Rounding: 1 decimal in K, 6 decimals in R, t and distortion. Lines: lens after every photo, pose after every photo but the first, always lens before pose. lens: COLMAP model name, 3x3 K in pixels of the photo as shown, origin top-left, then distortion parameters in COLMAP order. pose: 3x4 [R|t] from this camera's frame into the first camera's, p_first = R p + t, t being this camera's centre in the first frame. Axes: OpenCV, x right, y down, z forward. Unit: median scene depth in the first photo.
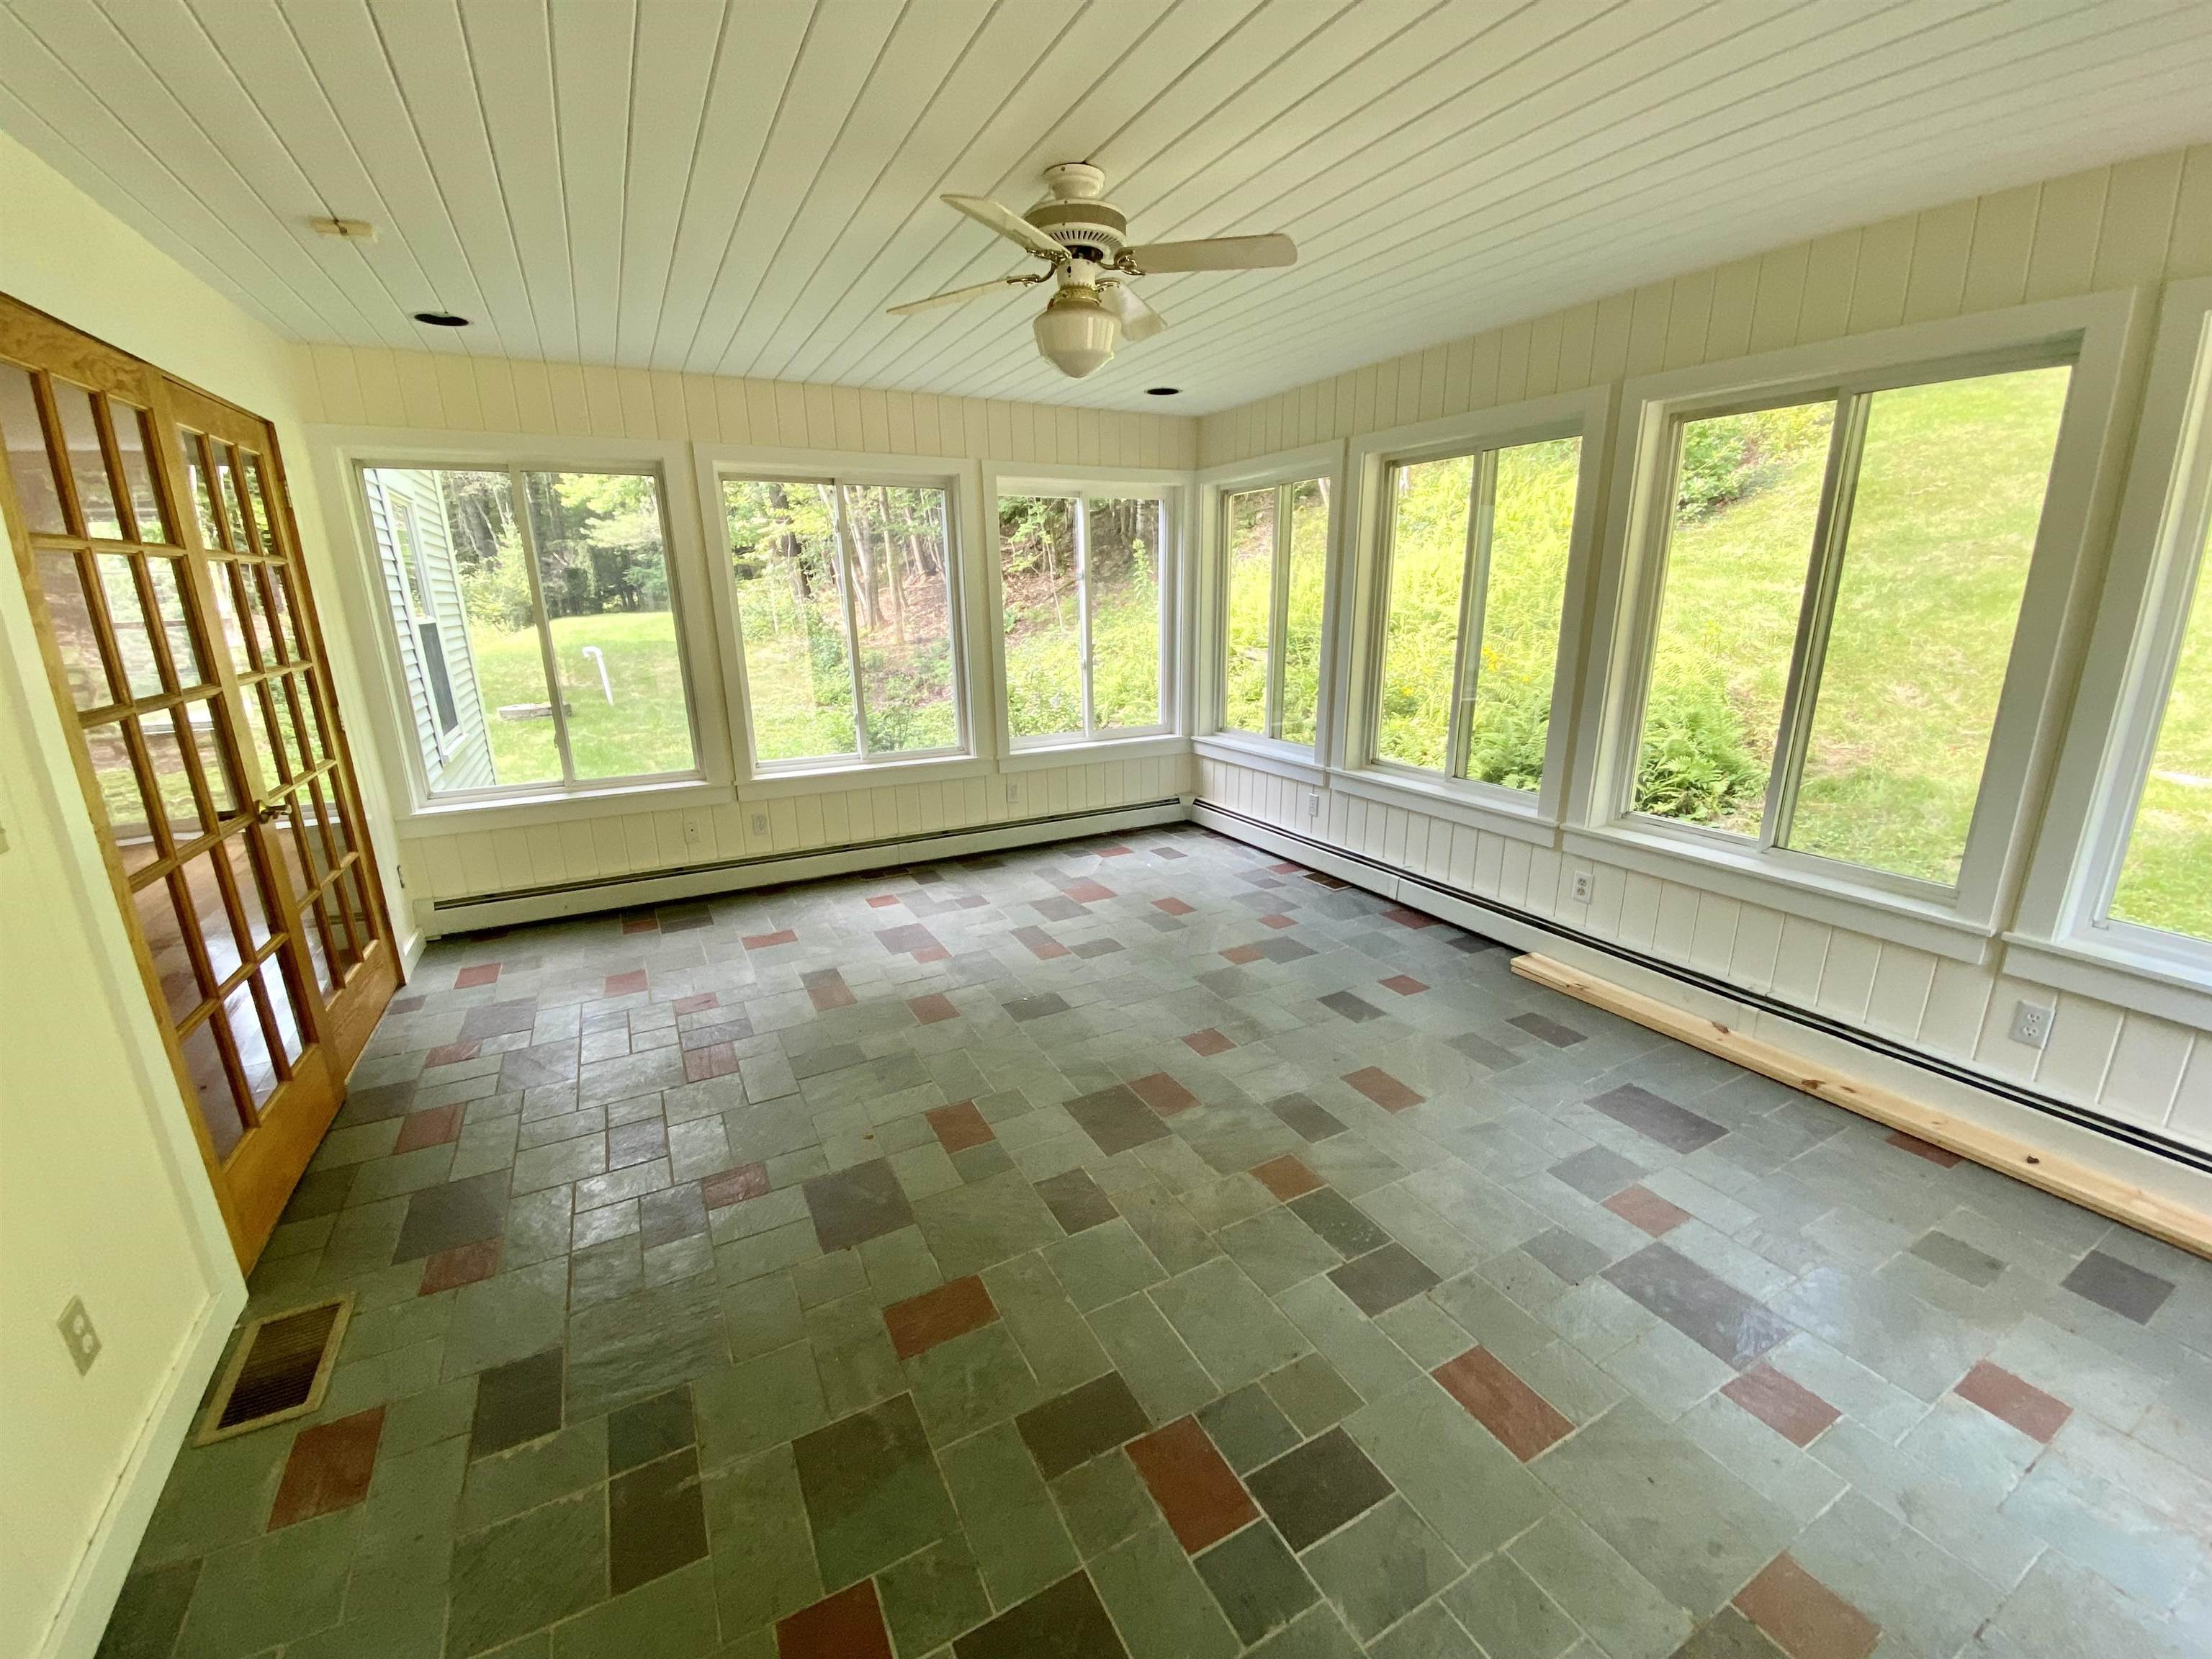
lens RADIAL K [[906.0, 0, 1106.0], [0, 906.0, 829.5], [0, 0, 1]] dist [0.046100, -0.031964]
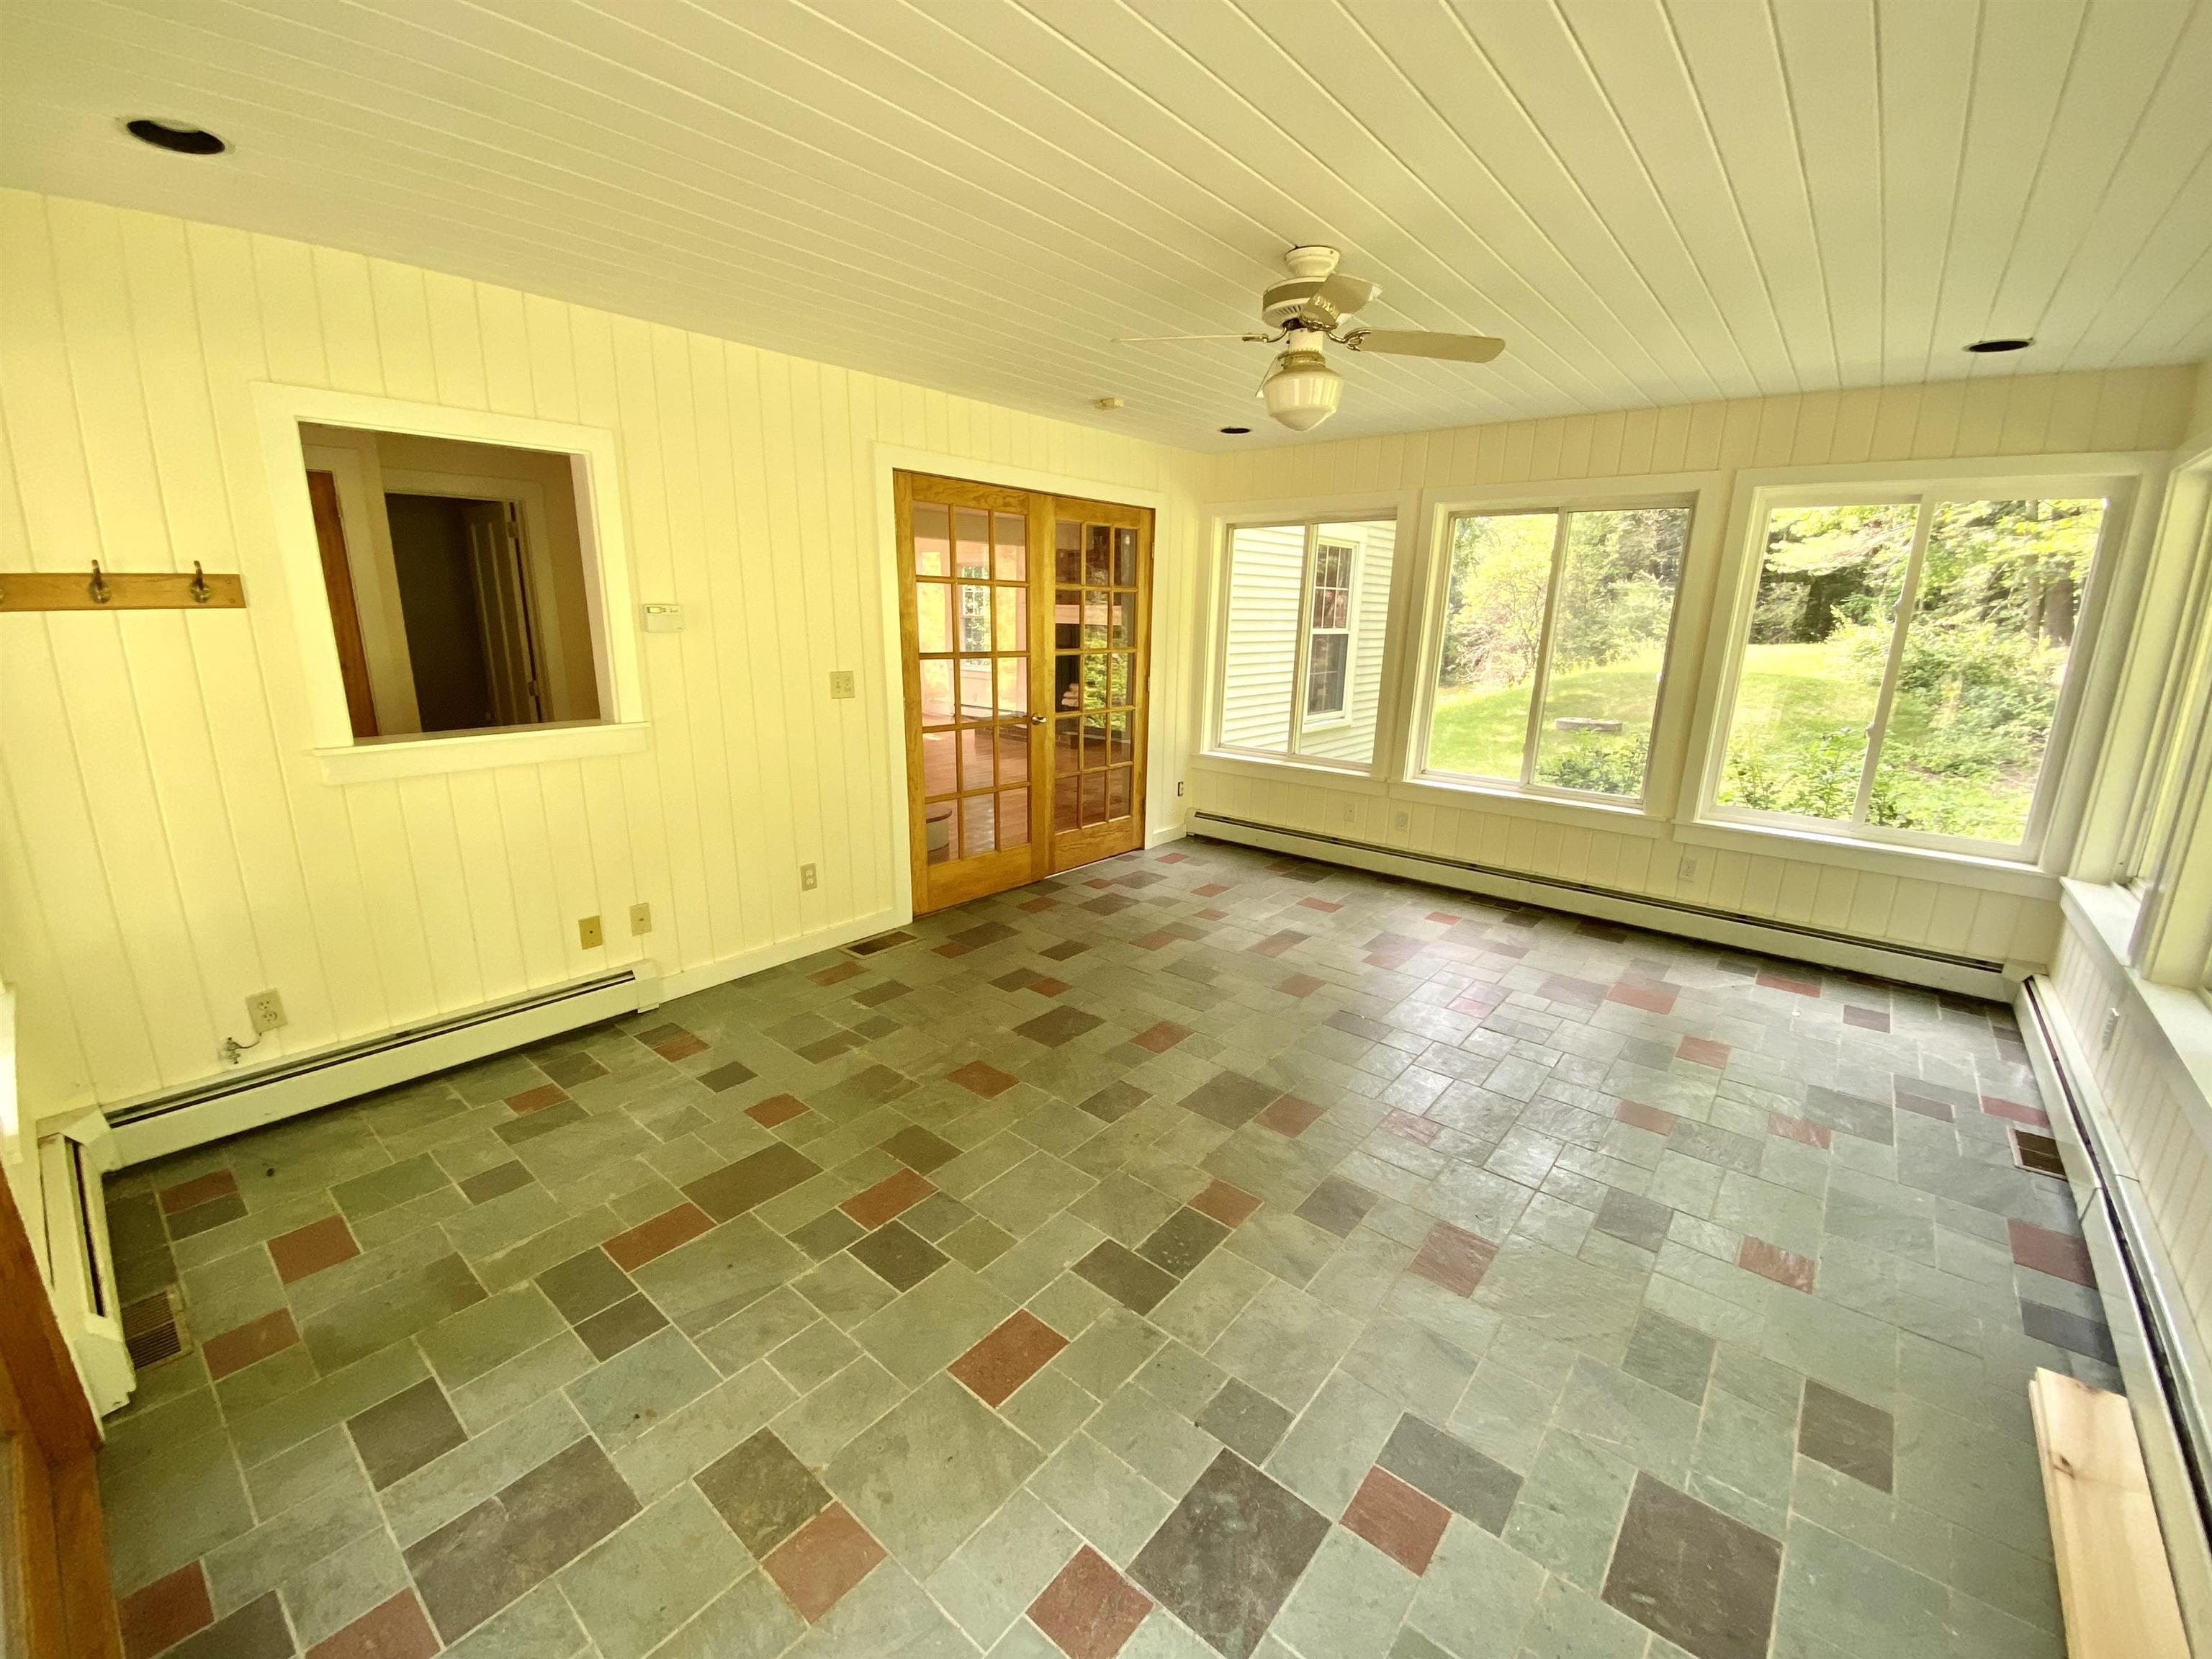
lens RADIAL K [[906.0, 0, 1106.0], [0, 906.0, 829.5], [0, 0, 1]] dist [0.046100, -0.031964]
pose [[0.369566, 0.243636, -0.896695, 0.661655], [-0.267869, 0.951980, 0.148258, -0.086644], [0.889757, 0.185405, 0.417082, 0.269428]]
